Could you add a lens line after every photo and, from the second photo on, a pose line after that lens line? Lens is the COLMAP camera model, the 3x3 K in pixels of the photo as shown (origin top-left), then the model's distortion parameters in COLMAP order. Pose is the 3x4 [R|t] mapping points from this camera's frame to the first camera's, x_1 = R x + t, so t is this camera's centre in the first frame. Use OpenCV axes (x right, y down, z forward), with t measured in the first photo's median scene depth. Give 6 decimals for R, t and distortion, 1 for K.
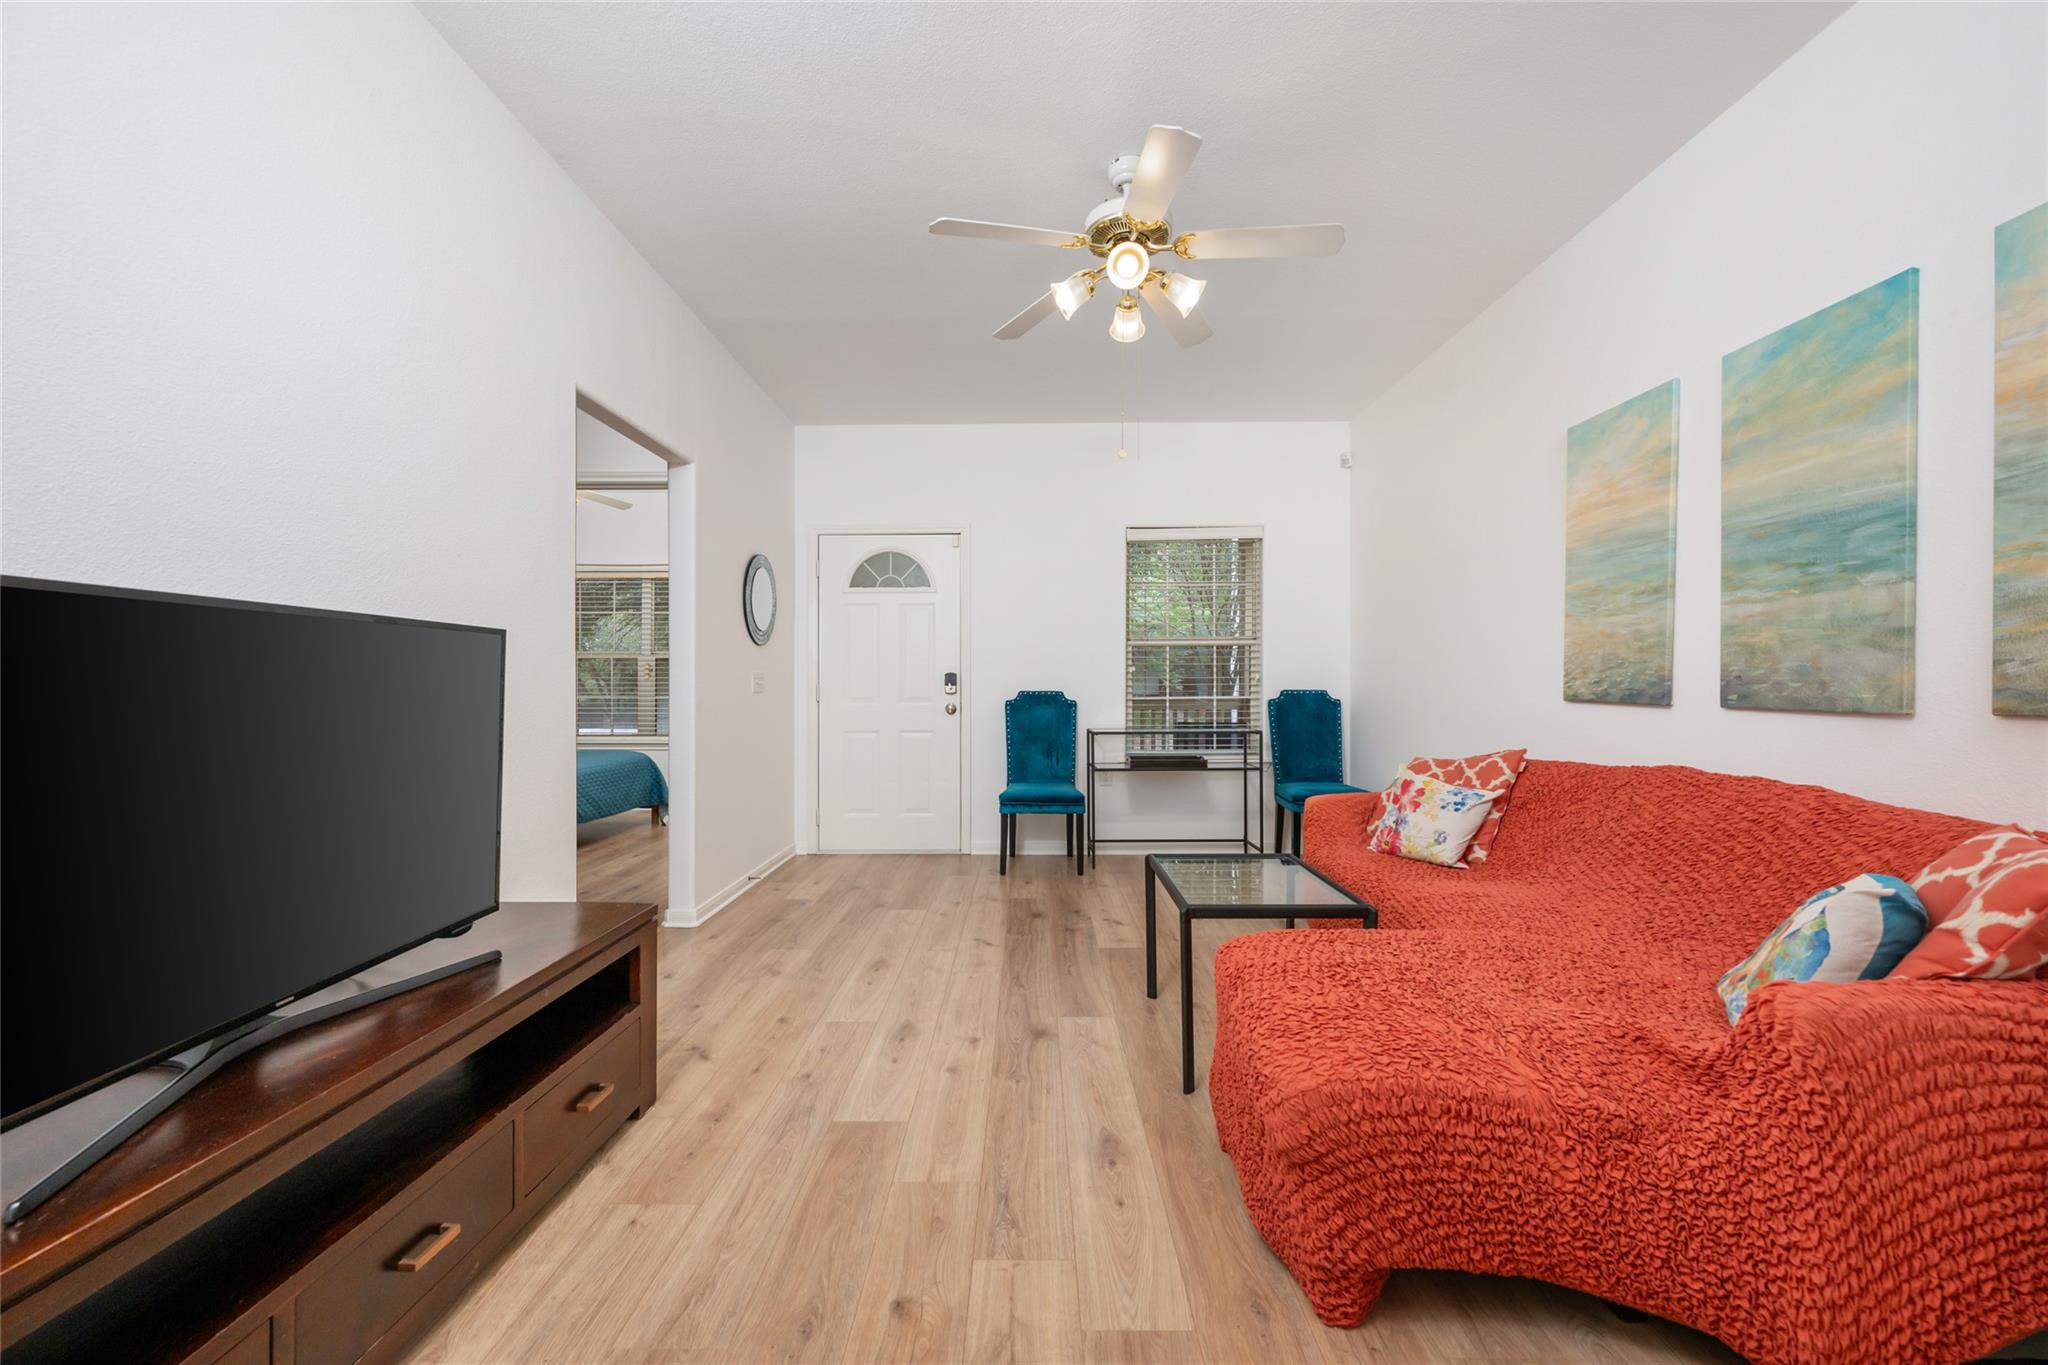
lens RADIAL K [[823.9, 0, 1028.9], [0, 823.9, 688.3], [0, 0, 1]] dist [-0.001249, -0.000078]
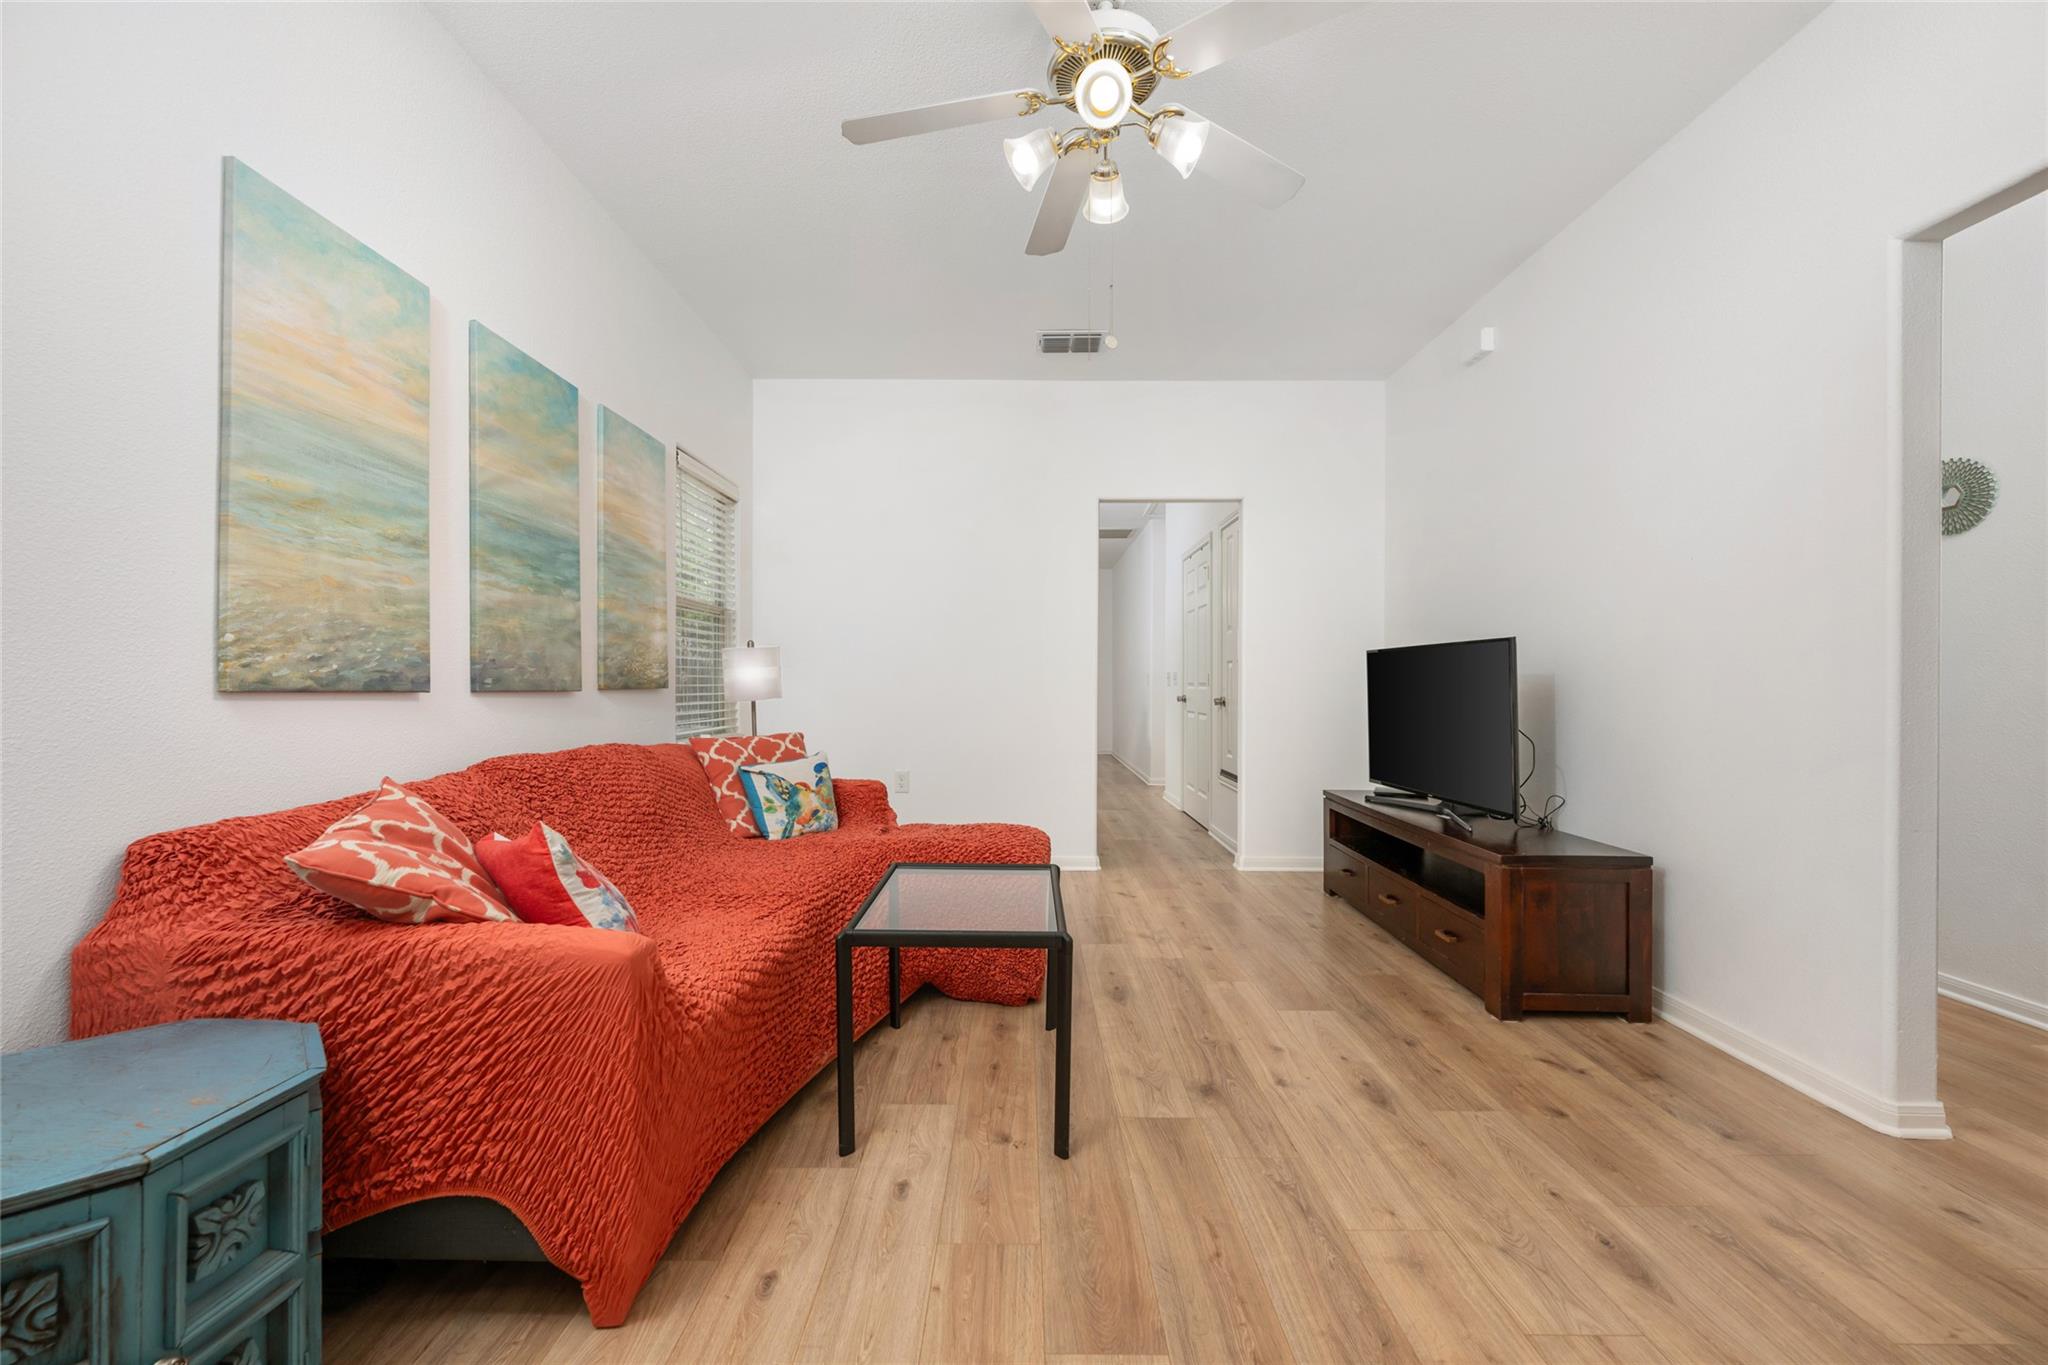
lens RADIAL K [[823.9, 0, 1028.9], [0, 823.9, 688.3], [0, 0, 1]] dist [-0.001249, -0.000078]
pose [[-0.999957, -0.001986, -0.009064, 0.199005], [-0.002074, 0.999950, 0.009747, 0.007929], [0.009044, 0.009765, -0.999911, 1.798114]]
